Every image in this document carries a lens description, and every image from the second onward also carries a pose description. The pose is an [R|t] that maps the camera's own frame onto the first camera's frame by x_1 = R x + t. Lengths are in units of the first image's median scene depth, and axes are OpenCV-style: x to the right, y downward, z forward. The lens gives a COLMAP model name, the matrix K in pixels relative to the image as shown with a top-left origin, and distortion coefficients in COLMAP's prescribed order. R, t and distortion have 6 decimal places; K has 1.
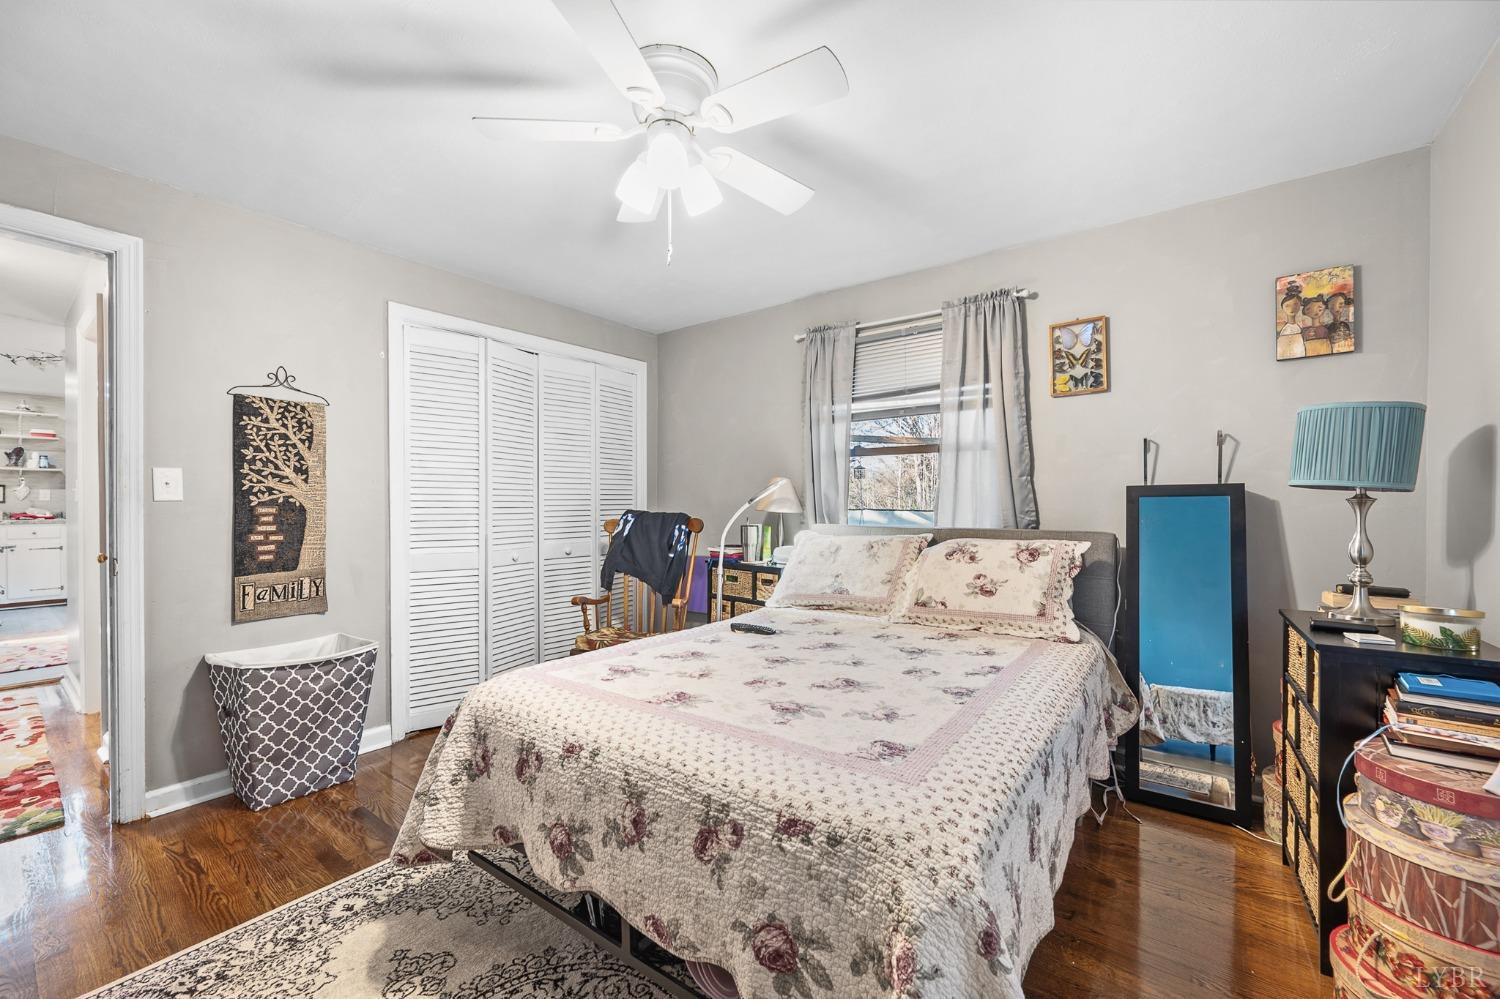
lens RADIAL K [[597.5, 0, 757.1], [0, 597.5, 502.6], [0, 0, 1]] dist [-0.000051, -0.000350]
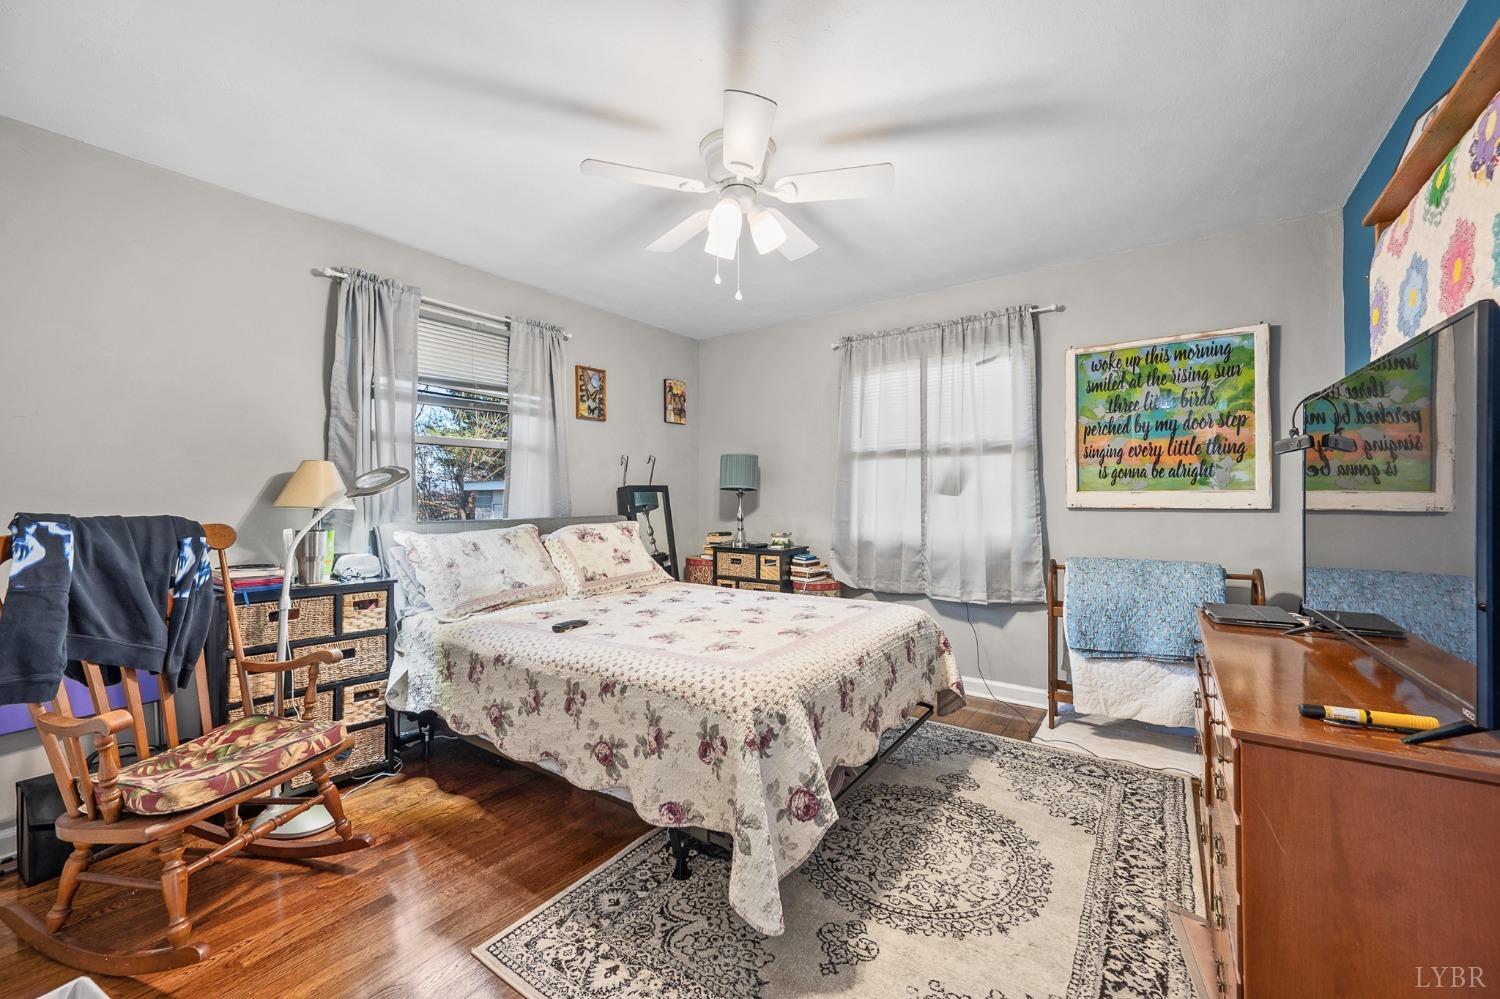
lens RADIAL K [[597.5, 0, 748.4], [0, 597.5, 497.5], [0, 0, 1]] dist [-0.000051, -0.000350]
pose [[-0.019423, 0.001216, 0.999811, -0.938540], [0.008404, 0.999964, -0.001053, 0.008025], [-0.999776, 0.008382, -0.019433, 0.693518]]
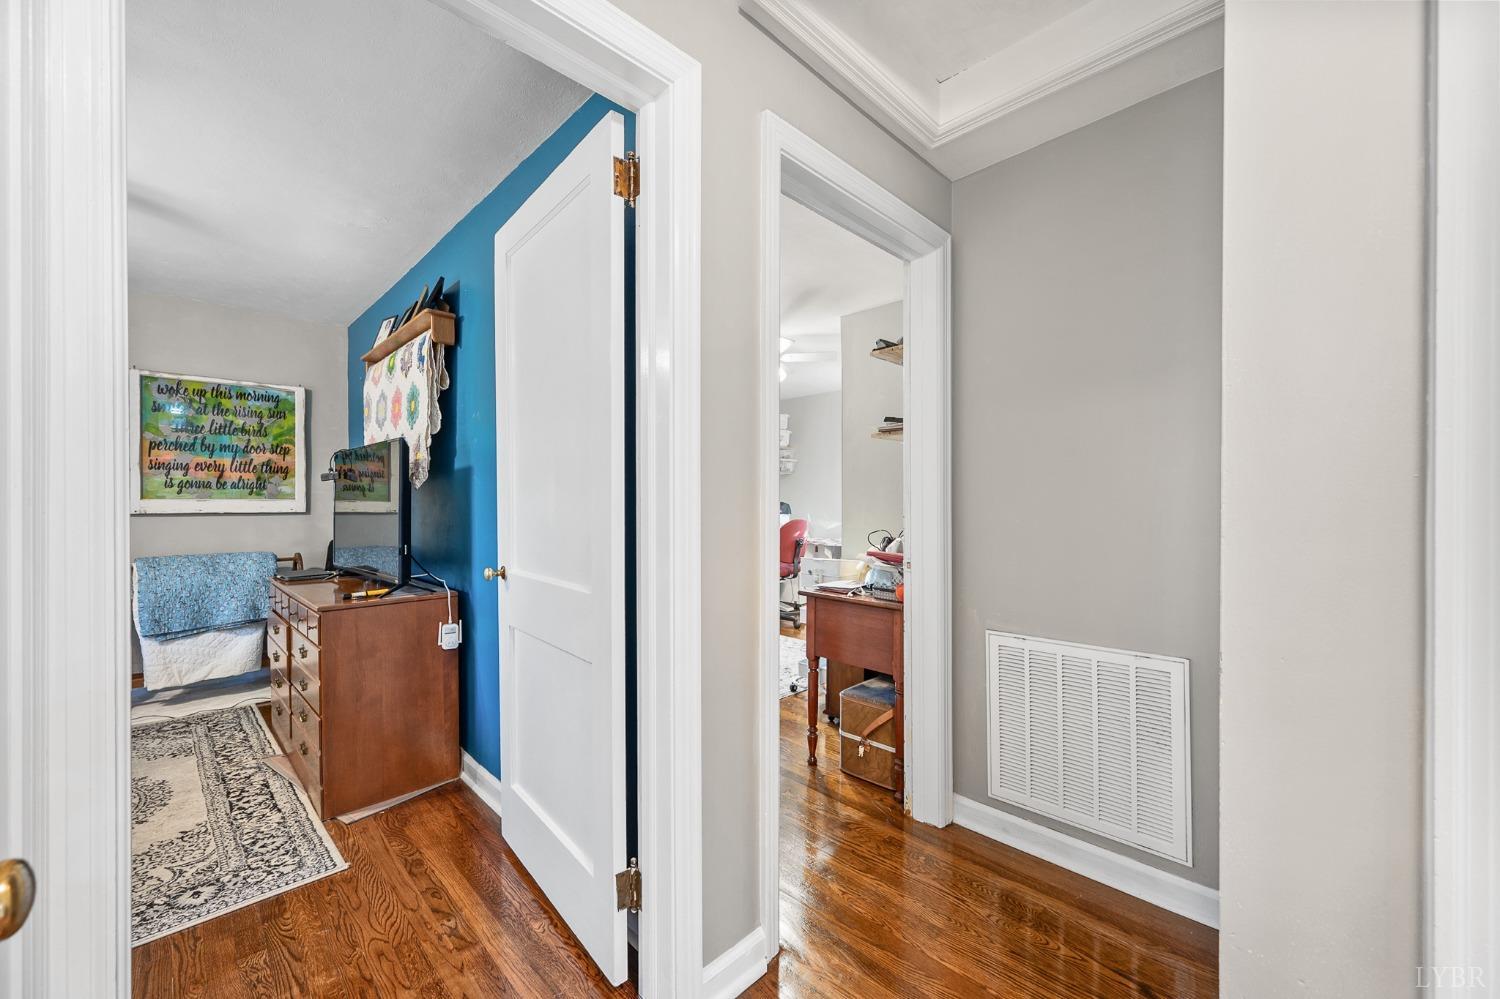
lens RADIAL K [[597.5, 0, 757.1], [0, 597.5, 502.2], [0, 0, 1]] dist [-0.000051, -0.000350]
pose [[-0.988865, 0.000185, 0.148814, -1.266387], [0.000735, 0.999993, 0.003637, 0.003857], [-0.148812, 0.003706, -0.988858, 1.076153]]
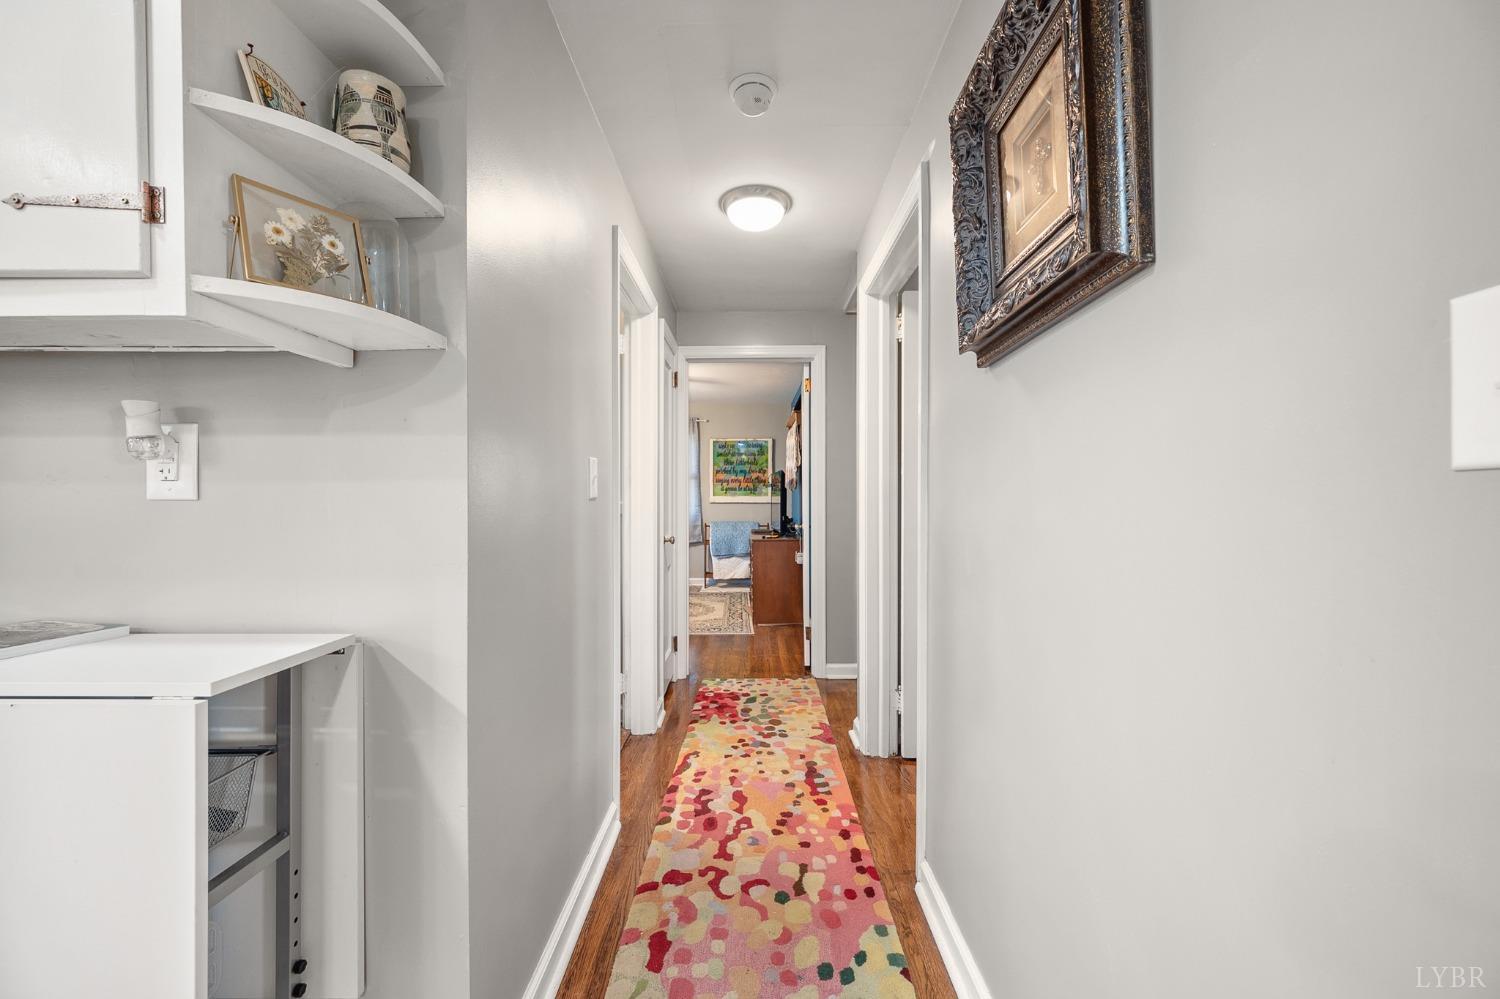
lens RADIAL K [[597.5, 0, 749.4], [0, 597.5, 496.9], [0, 0, 1]] dist [-0.000051, -0.000350]
pose [[-0.597239, -0.000095, 0.802063, -2.123141], [0.003097, 0.999992, 0.002425, -0.001096], [-0.802057, 0.003932, -0.597234, 1.553815]]
